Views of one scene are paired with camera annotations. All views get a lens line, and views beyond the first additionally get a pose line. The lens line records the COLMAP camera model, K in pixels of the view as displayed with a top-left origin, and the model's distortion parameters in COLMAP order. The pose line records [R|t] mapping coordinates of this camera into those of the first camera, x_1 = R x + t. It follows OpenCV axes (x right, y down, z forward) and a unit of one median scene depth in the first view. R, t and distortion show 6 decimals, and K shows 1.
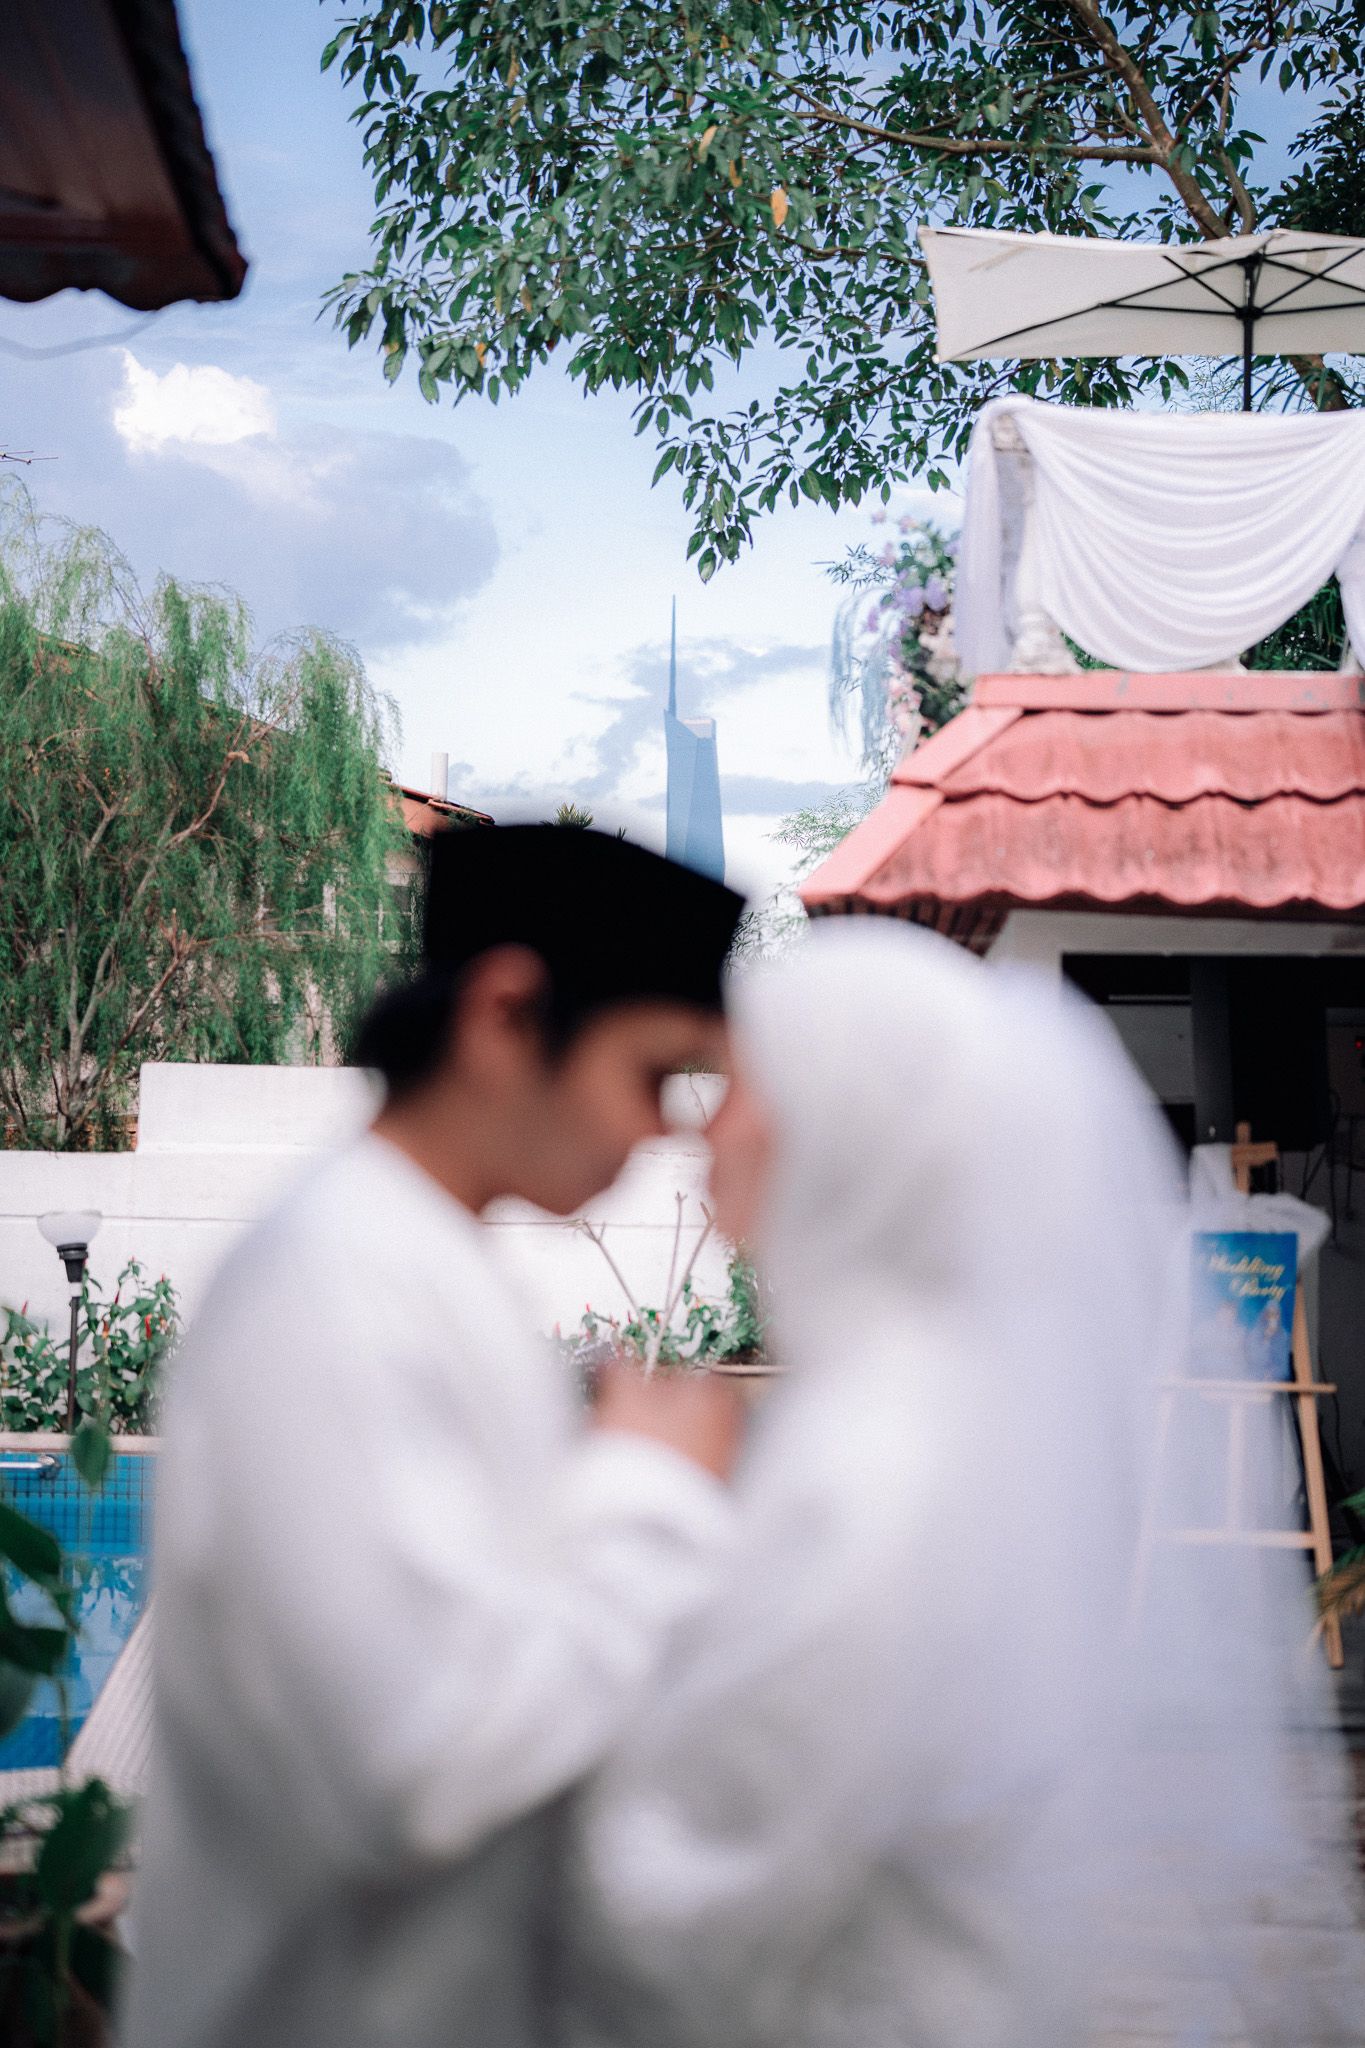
lens RADIAL K [[2916.1, 0, 682.5], [0, 2916.1, 1024.0], [0, 0, 1]] dist [-0.012283, 0.058752]
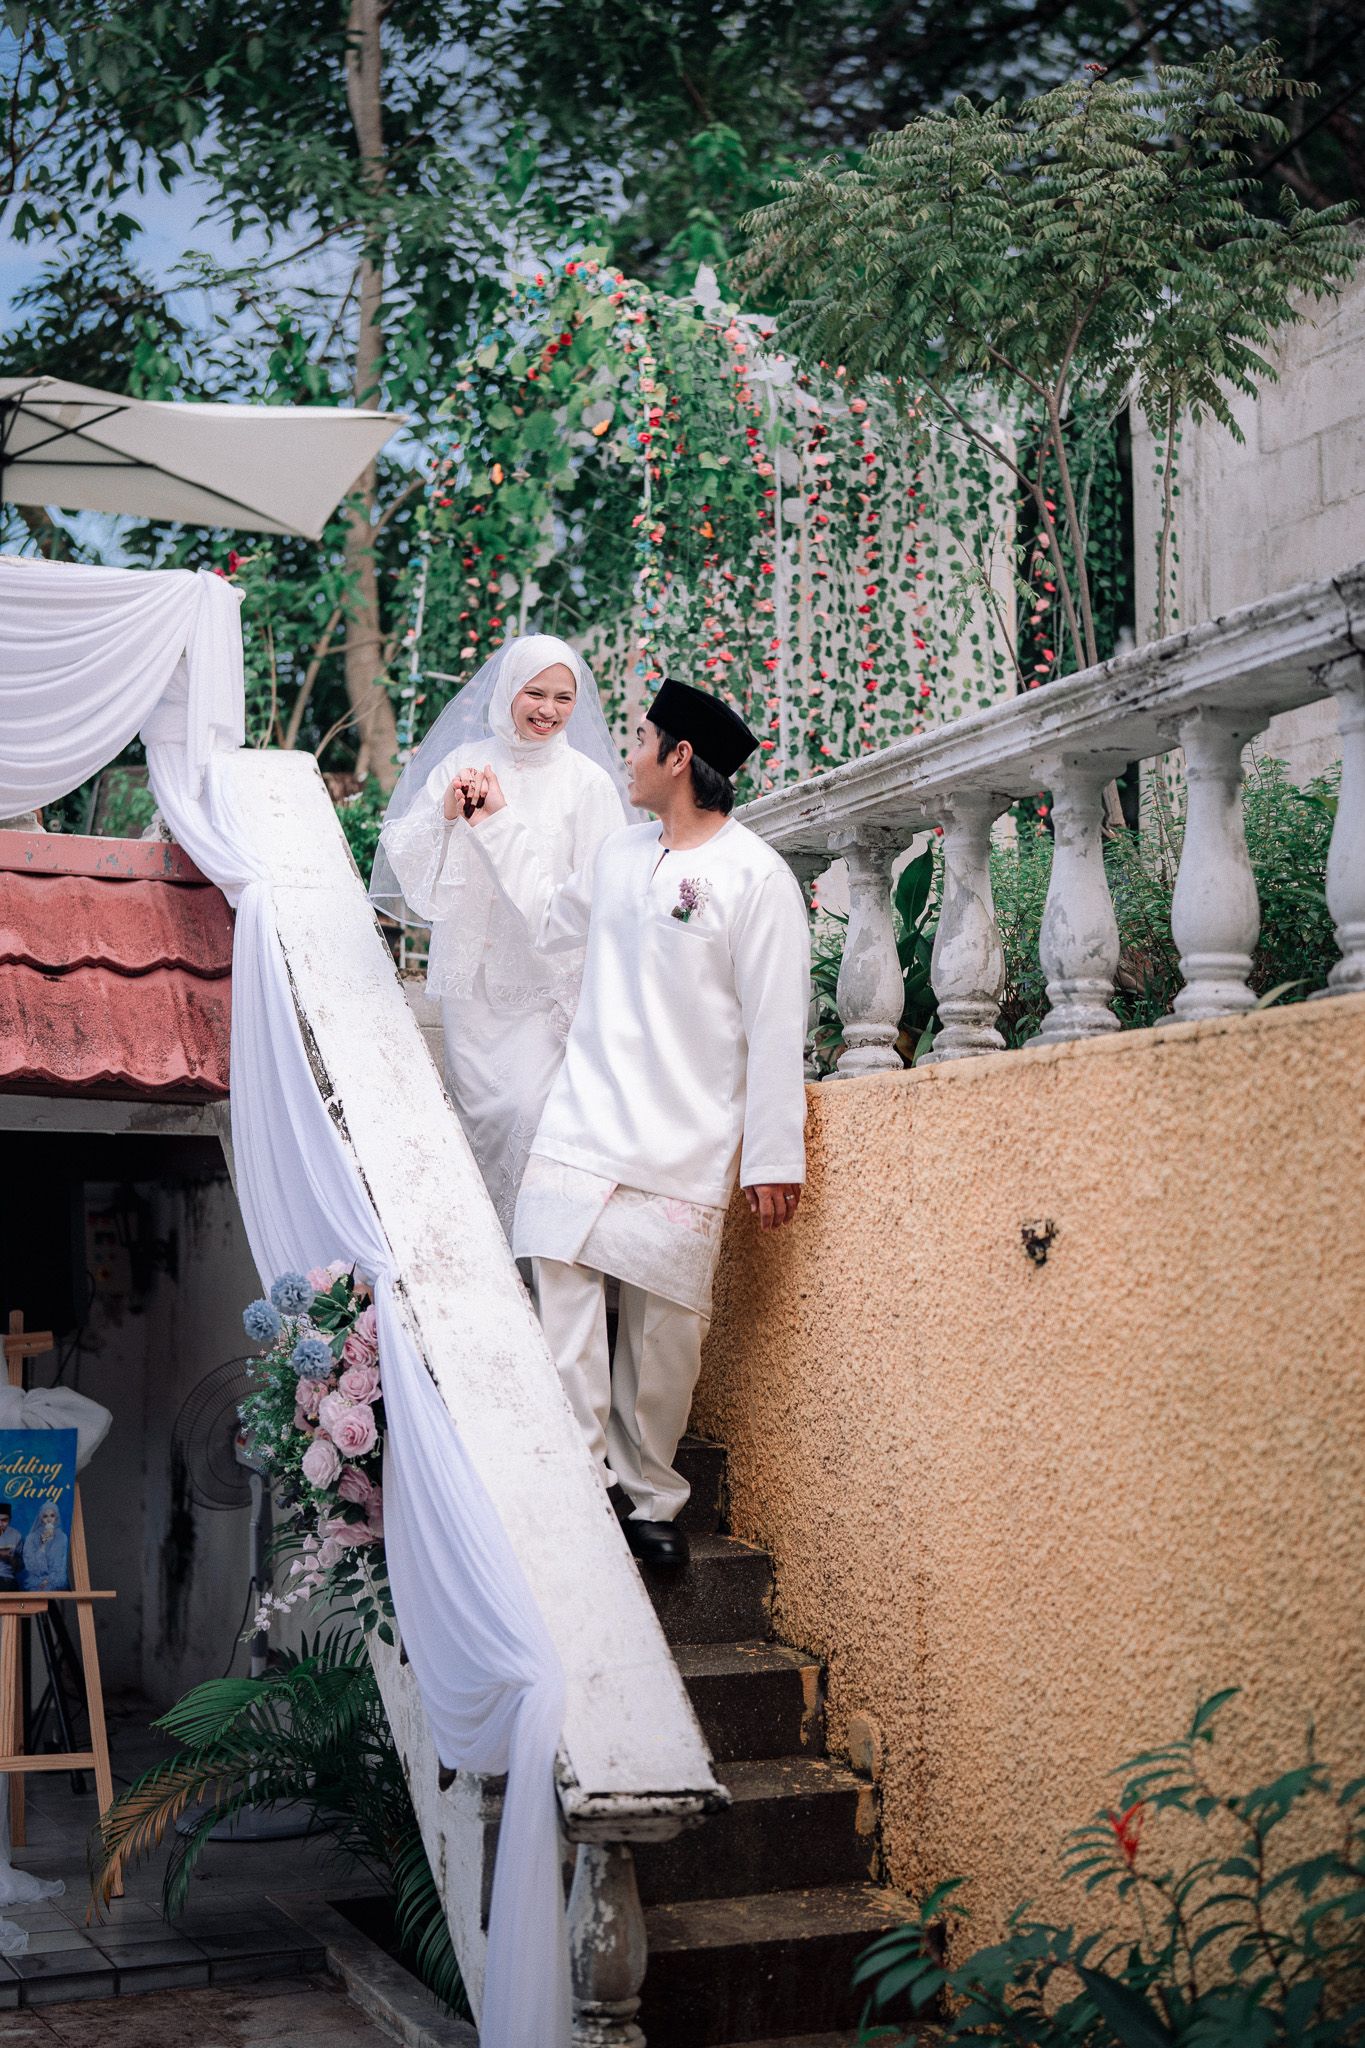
lens RADIAL K [[2916.1, 0, 682.5], [0, 2916.1, 1024.0], [0, 0, 1]] dist [-0.012283, 0.058752]
pose [[0.894239, 0.041530, 0.445658, -0.038474], [-0.017254, 0.998144, -0.058396, -0.007024], [-0.447257, 0.044530, 0.893296, 0.067356]]
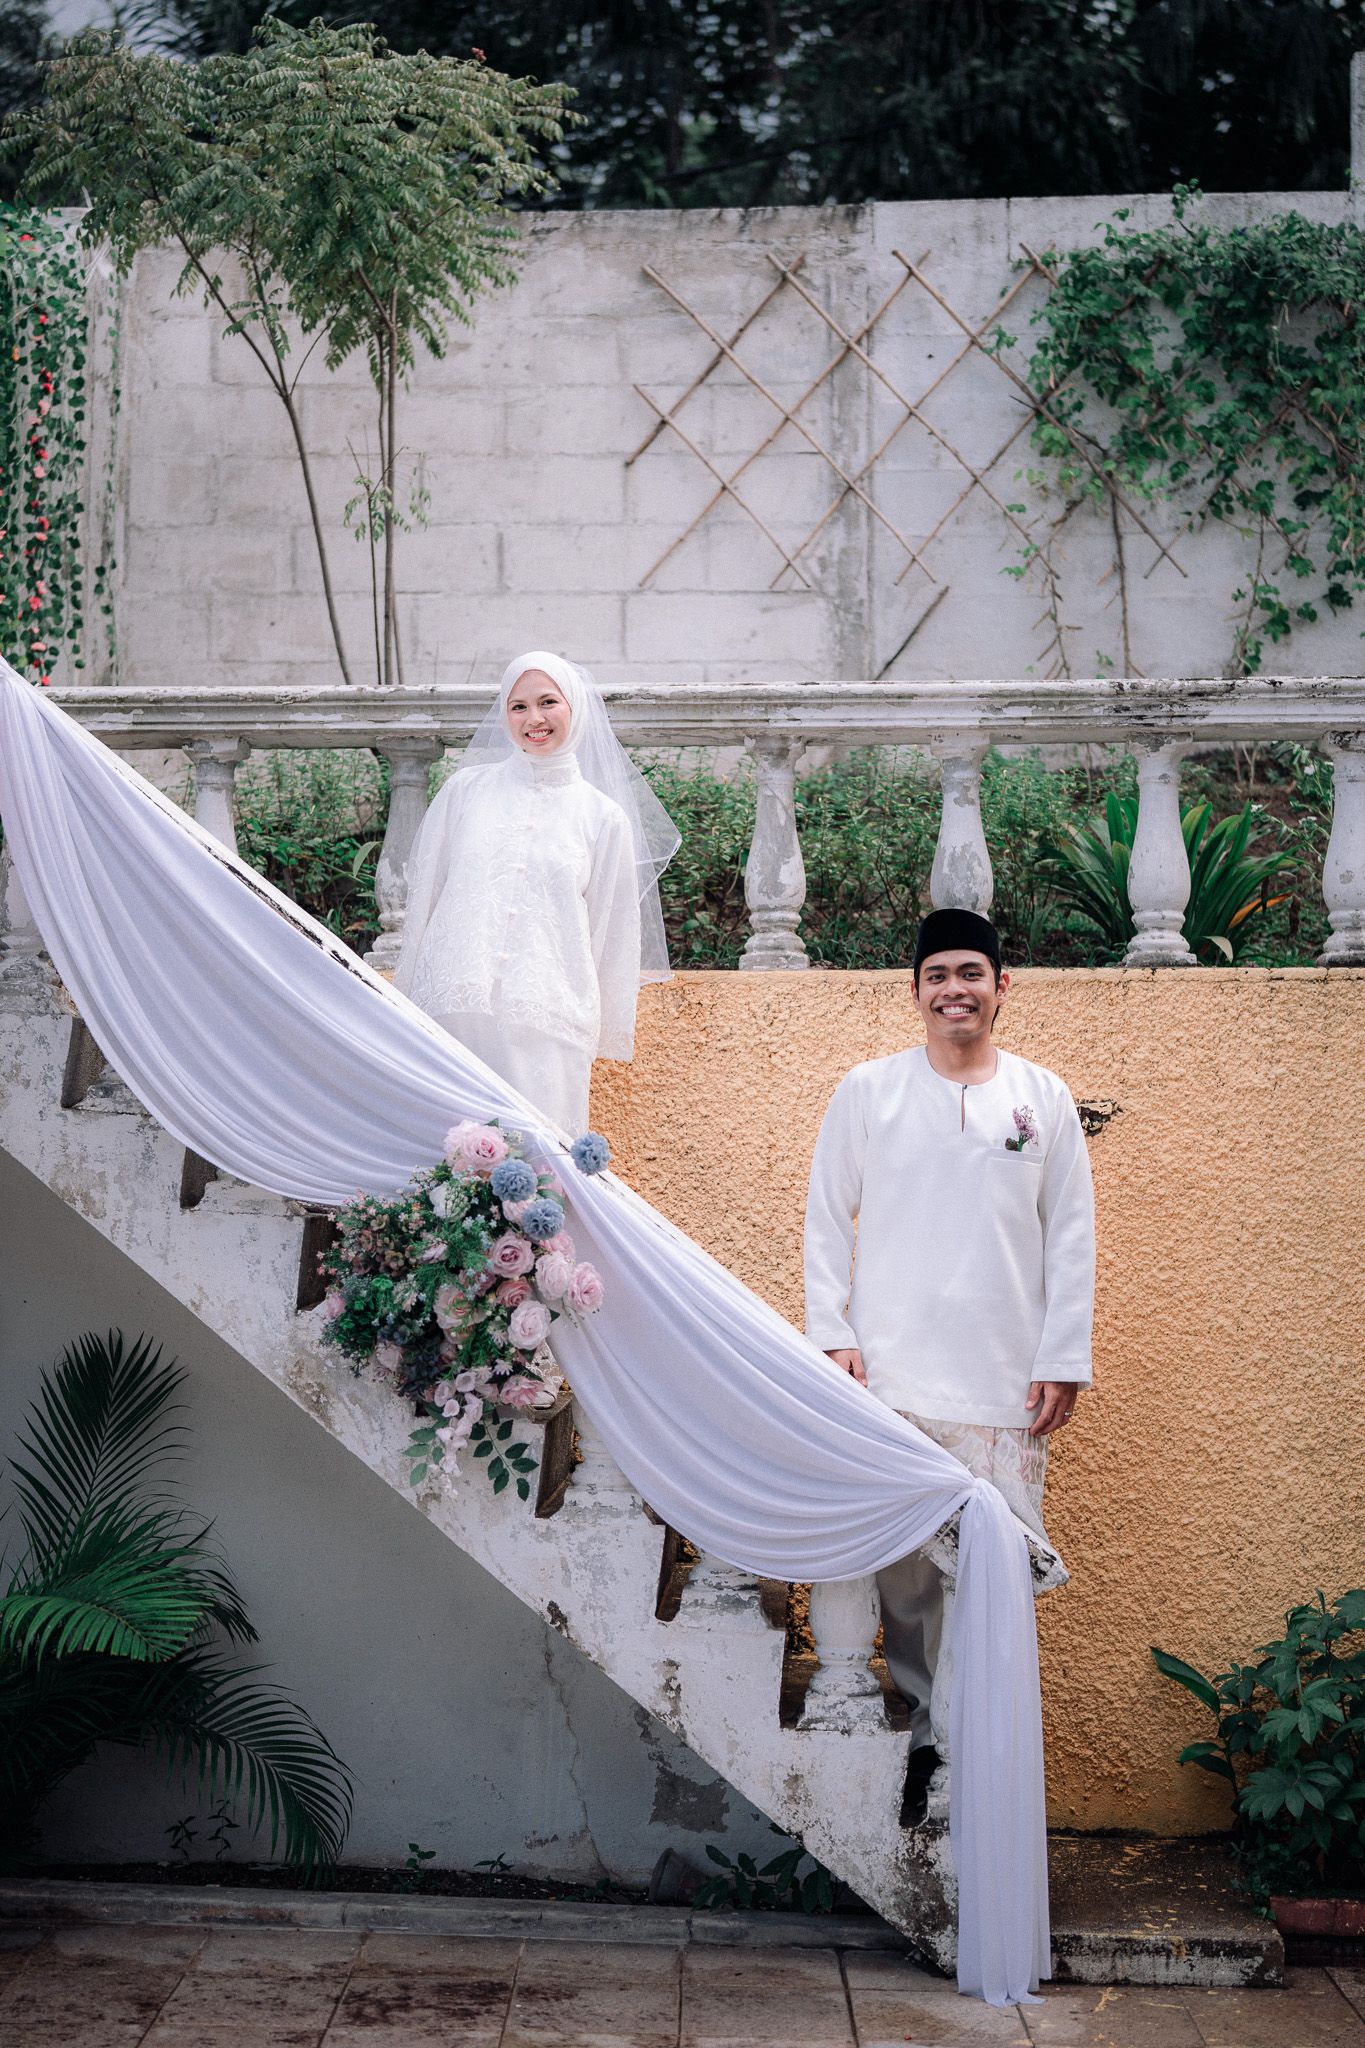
lens RADIAL K [[2916.1, 0, 682.5], [0, 2916.1, 1024.0], [0, 0, 1]] dist [-0.012283, 0.058752]
pose [[-0.102205, 0.076164, 0.991843, -0.604371], [-0.033981, 0.996215, -0.080001, 0.058092], [-0.994183, -0.041880, -0.099230, 0.968544]]
